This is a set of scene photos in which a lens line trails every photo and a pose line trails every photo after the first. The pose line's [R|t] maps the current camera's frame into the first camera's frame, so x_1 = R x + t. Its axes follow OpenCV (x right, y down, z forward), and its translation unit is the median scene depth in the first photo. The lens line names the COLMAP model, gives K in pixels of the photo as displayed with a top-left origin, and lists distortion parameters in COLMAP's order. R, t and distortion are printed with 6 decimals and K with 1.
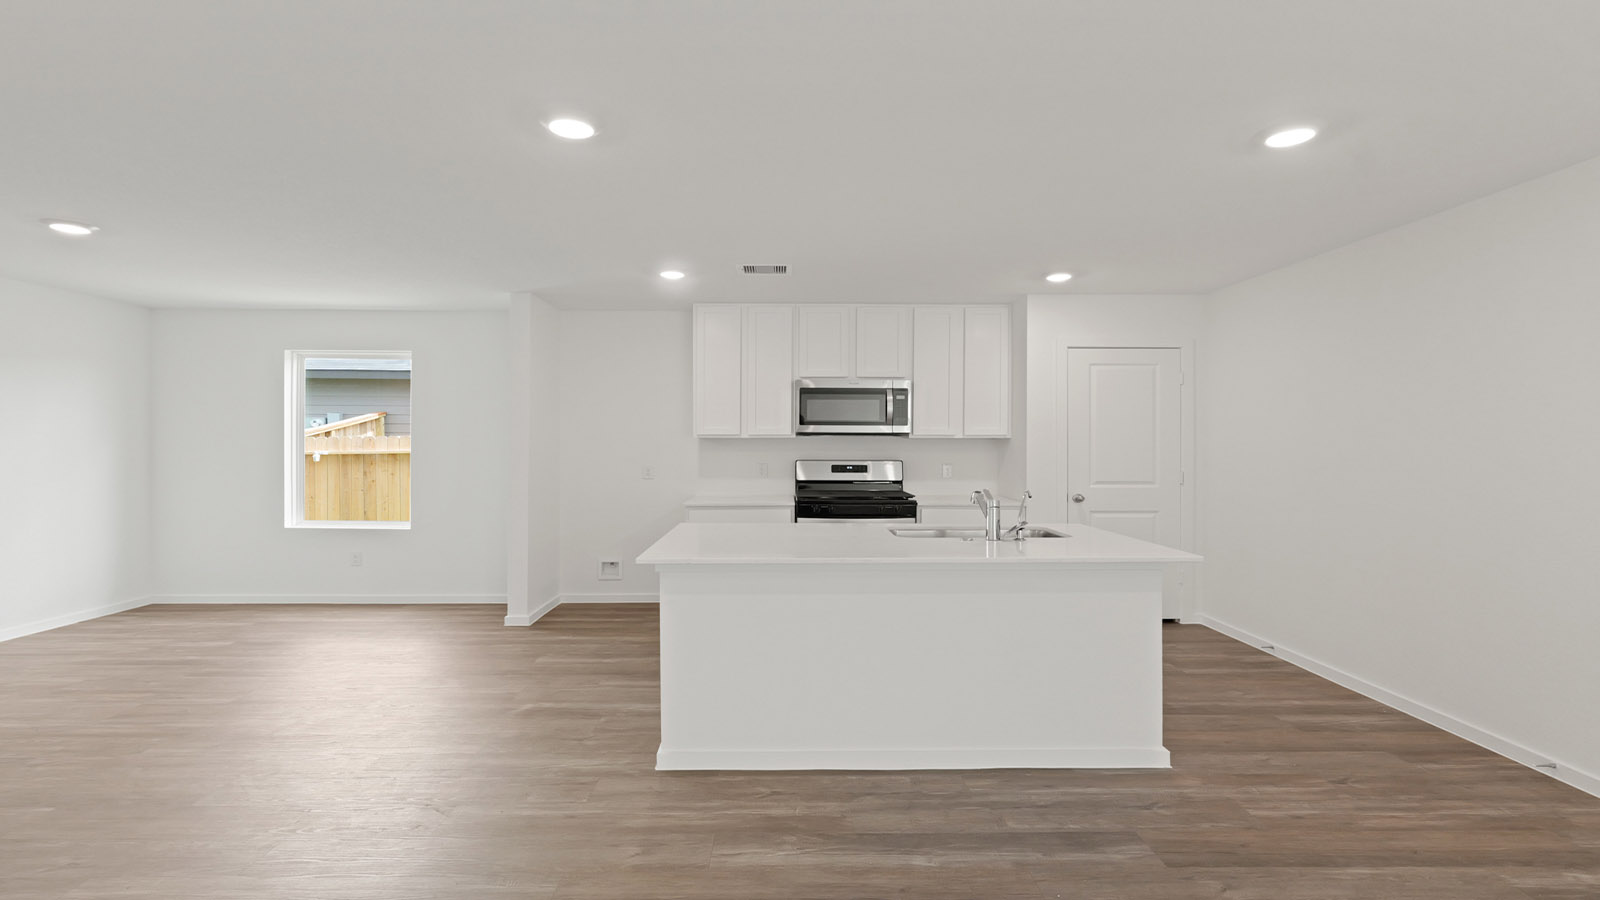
lens RADIAL K [[739.1, 0, 806.0], [0, 739.1, 442.4], [0, 0, 1]] dist [0.001992, 0.000141]
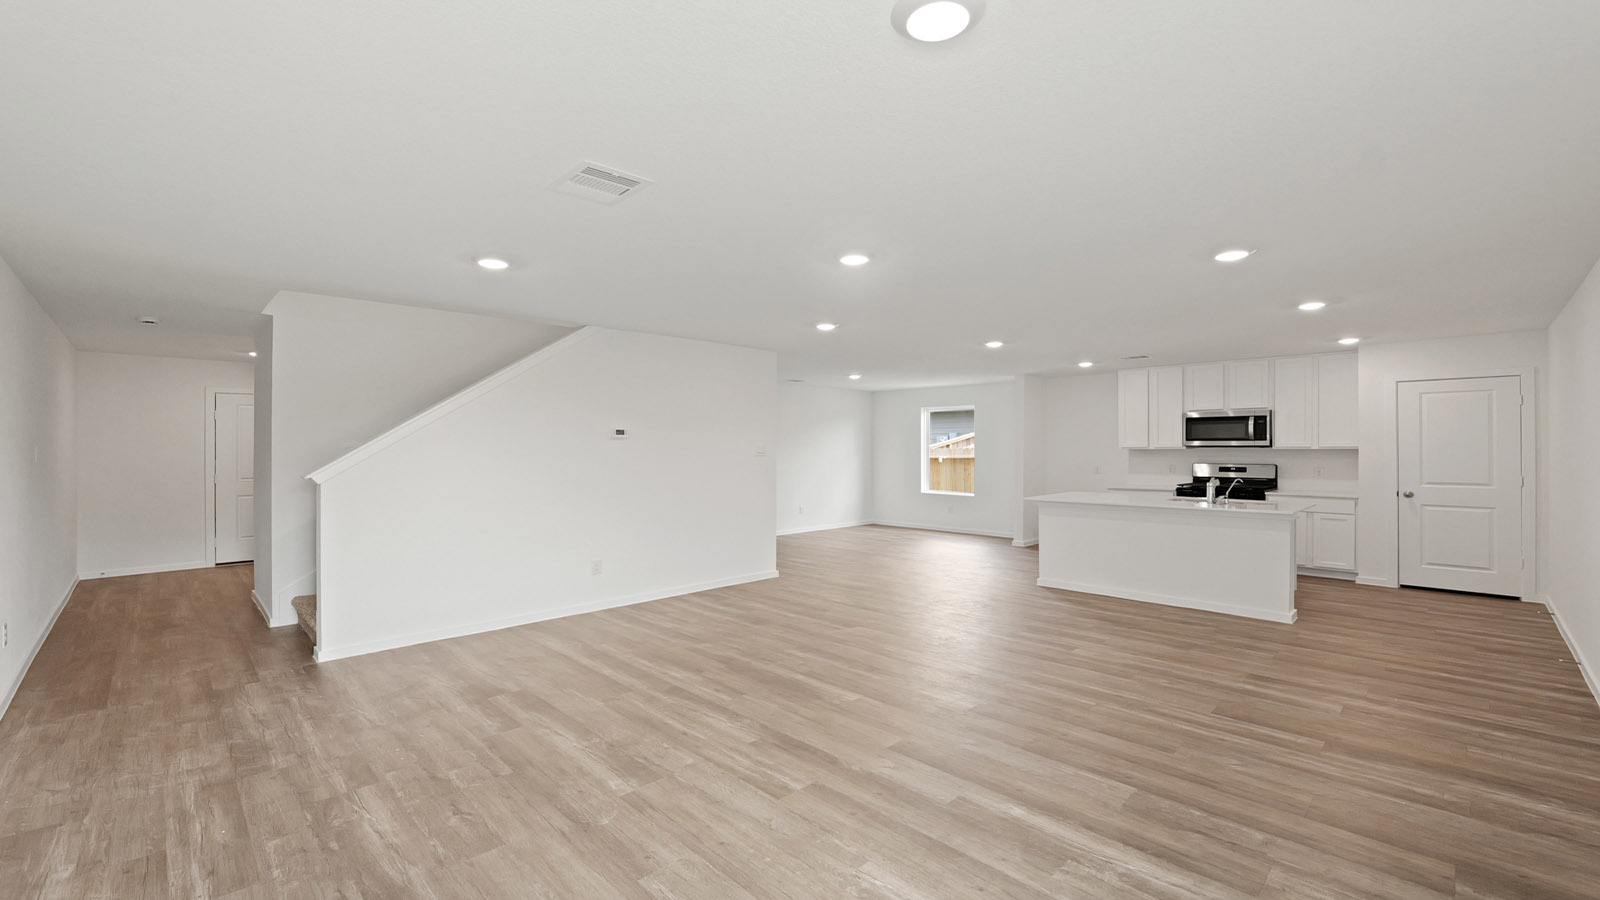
lens RADIAL K [[660.1, 0, 798.0], [0, 660.1, 427.0], [0, 0, 1]] dist [-0.010116, 0.000237]
pose [[0.684107, -0.026931, -0.728885, 0.446030], [0.001774, 0.999377, -0.035260, -0.005552], [0.729380, 0.022829, 0.683728, -0.567293]]
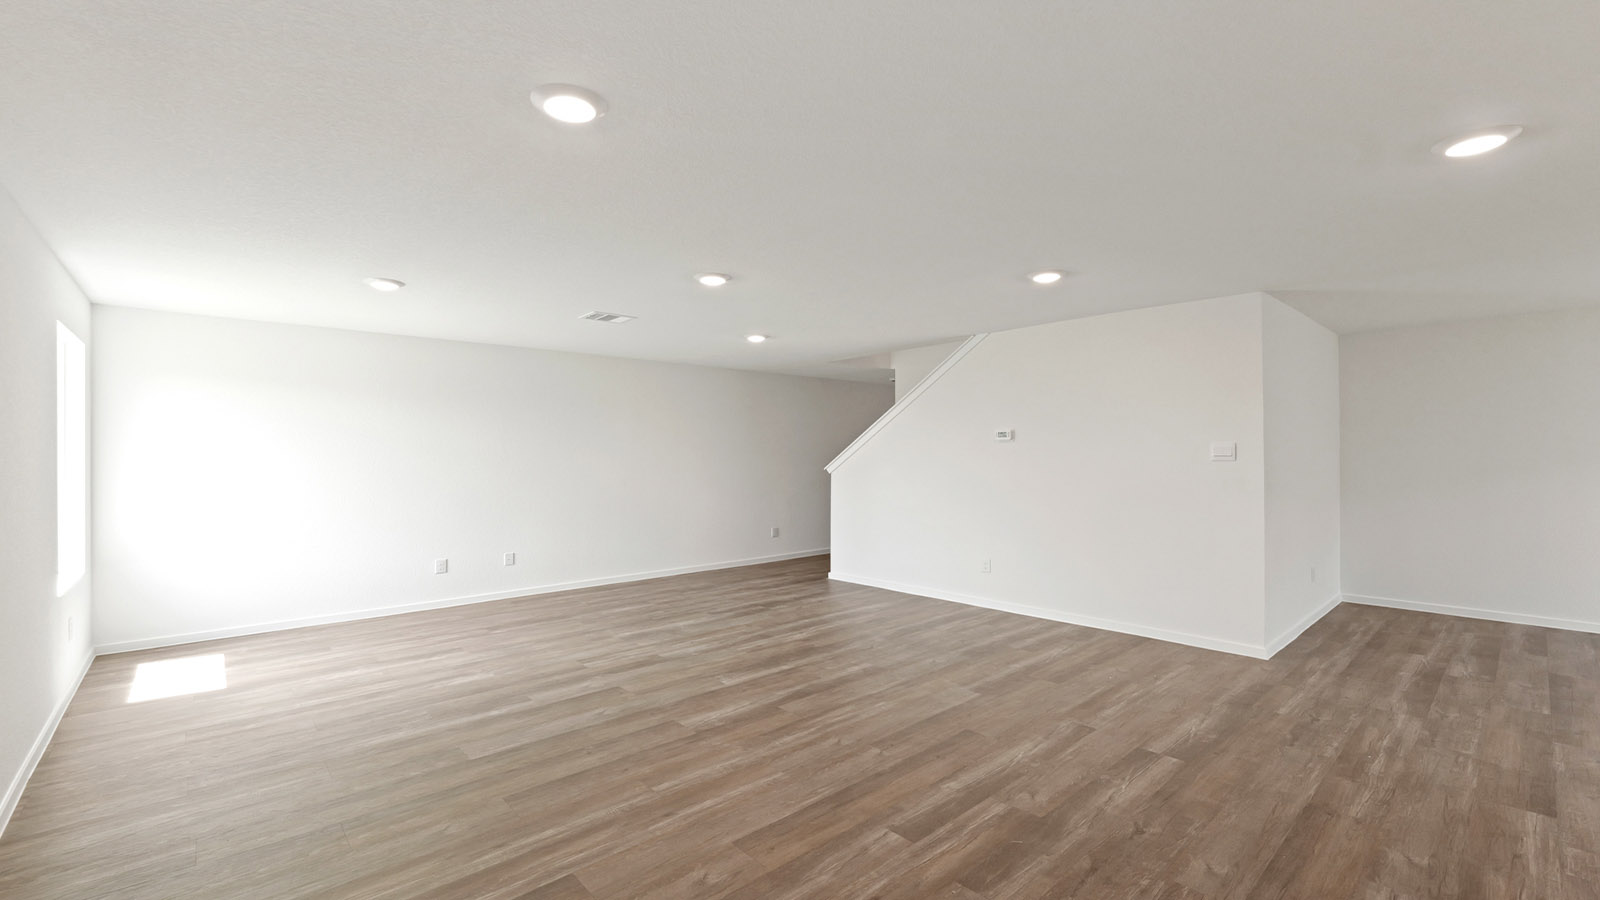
lens RADIAL K [[671.7, 0, 800.0], [0, 671.7, 450.0], [0, 0, 1]] dist [-0.012279, 0.000337]
pose [[-0.756819, -0.003266, -0.653617, 0.412857], [0.001559, 0.999976, -0.006802, -0.003722], [0.653623, -0.006166, -0.756795, 0.463197]]
